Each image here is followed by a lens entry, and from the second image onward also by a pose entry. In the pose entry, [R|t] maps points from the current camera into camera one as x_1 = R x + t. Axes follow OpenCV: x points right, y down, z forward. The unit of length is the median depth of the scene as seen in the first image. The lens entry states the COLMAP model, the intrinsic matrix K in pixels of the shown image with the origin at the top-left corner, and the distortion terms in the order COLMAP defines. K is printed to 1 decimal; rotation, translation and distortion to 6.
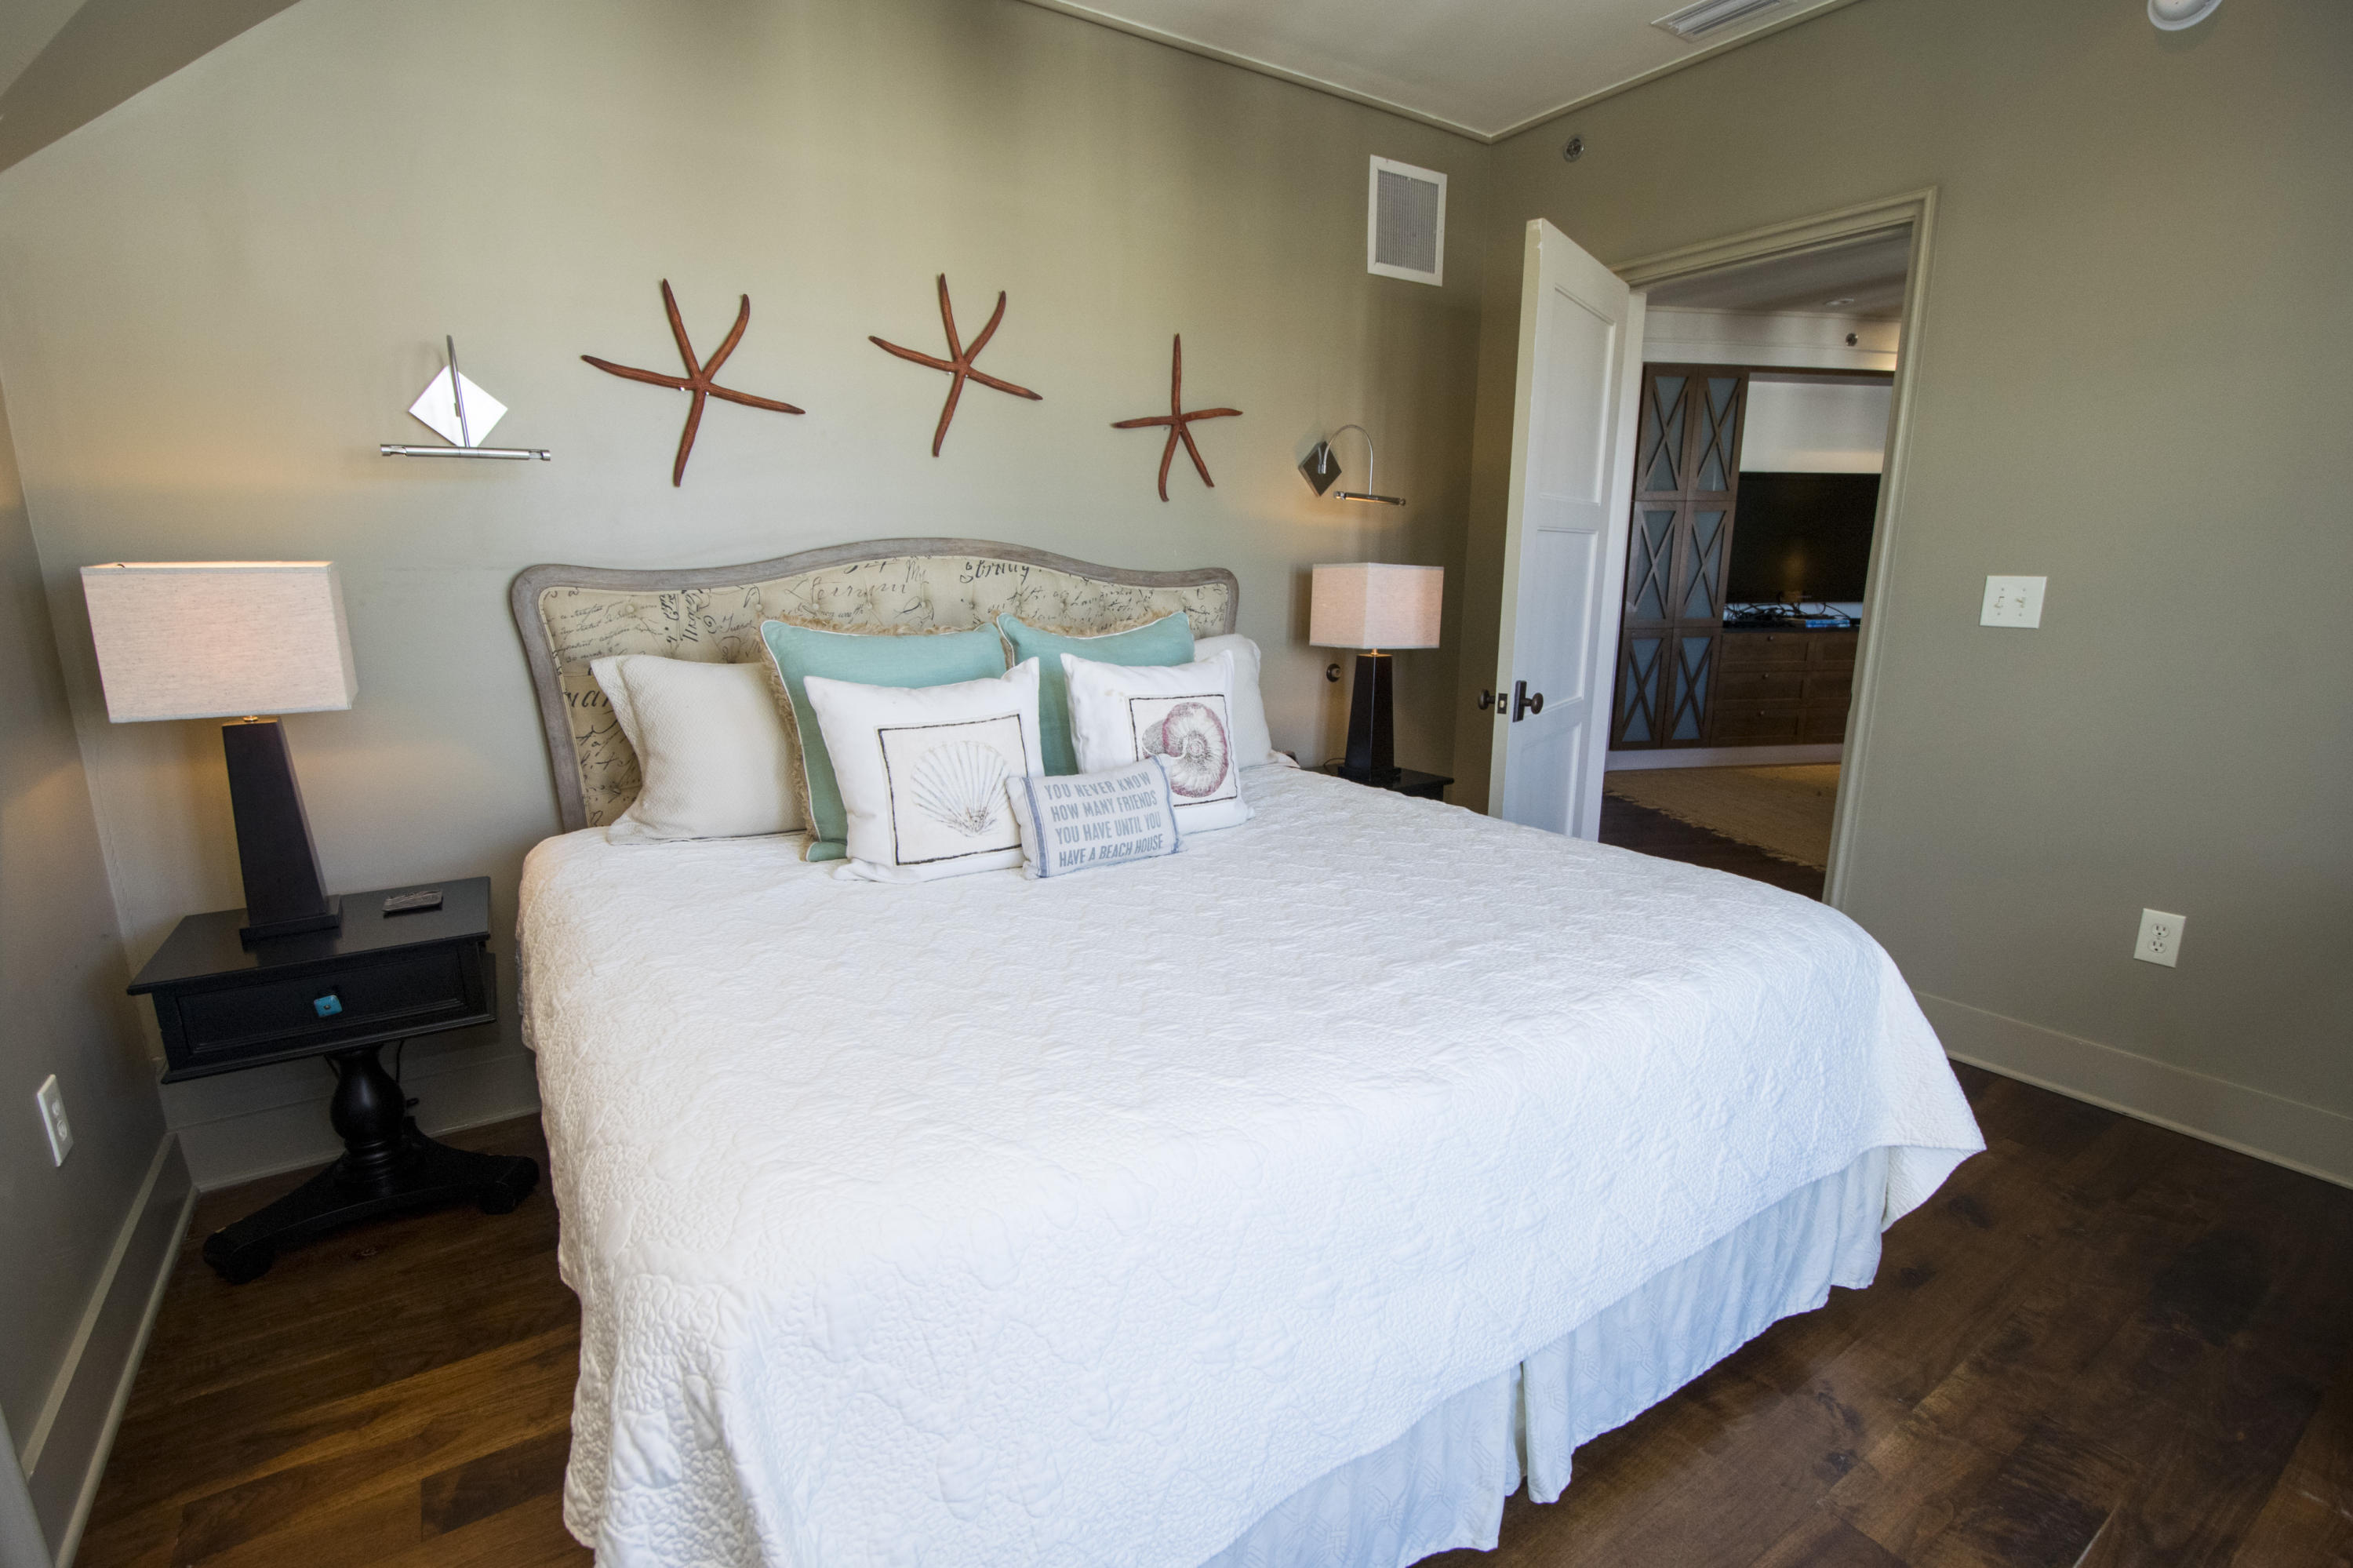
lens RADIAL K [[1101.0, 0, 1187.7], [0, 1101.0, 809.9], [0, 0, 1]] dist [0.026936, -0.030221]
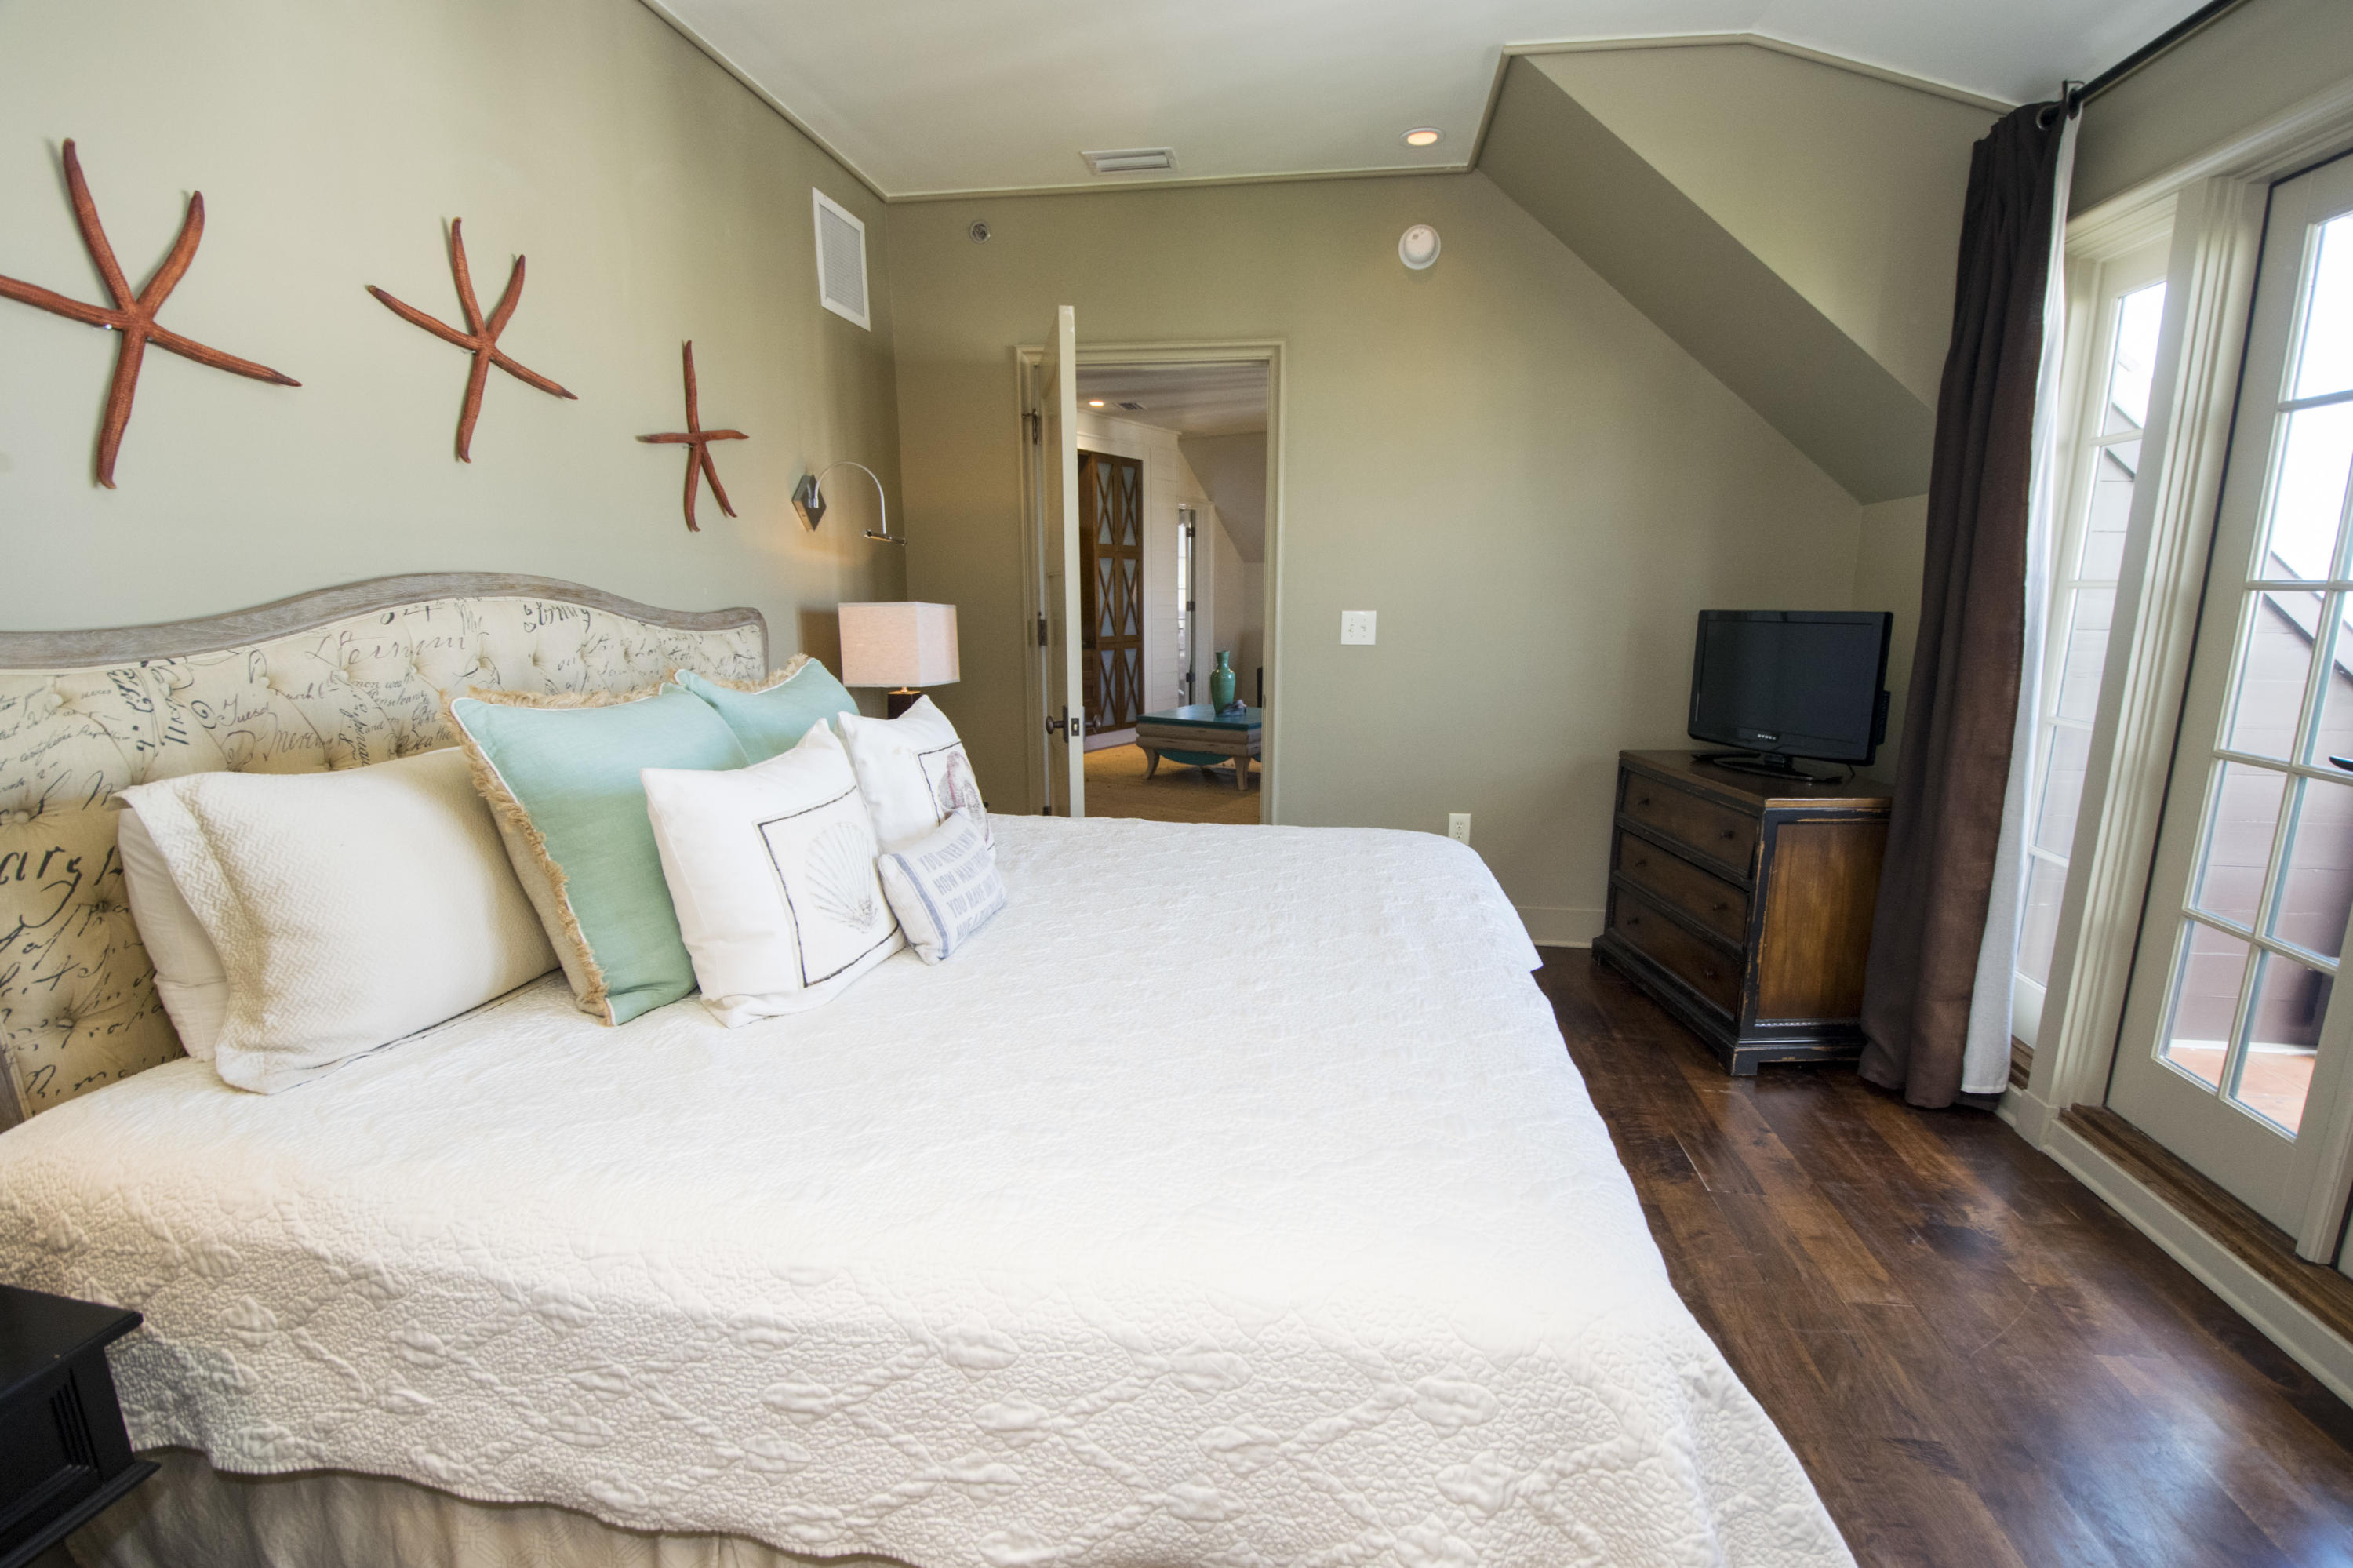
lens RADIAL K [[1067.9, 0, 1191.8], [0, 1067.9, 806.4], [0, 0, 1]] dist [0.023017, -0.027313]
pose [[0.657208, -0.146755, 0.739284, -0.486564], [0.161137, 0.985540, 0.052391, -0.057639], [-0.736283, 0.084694, 0.671353, 0.198424]]
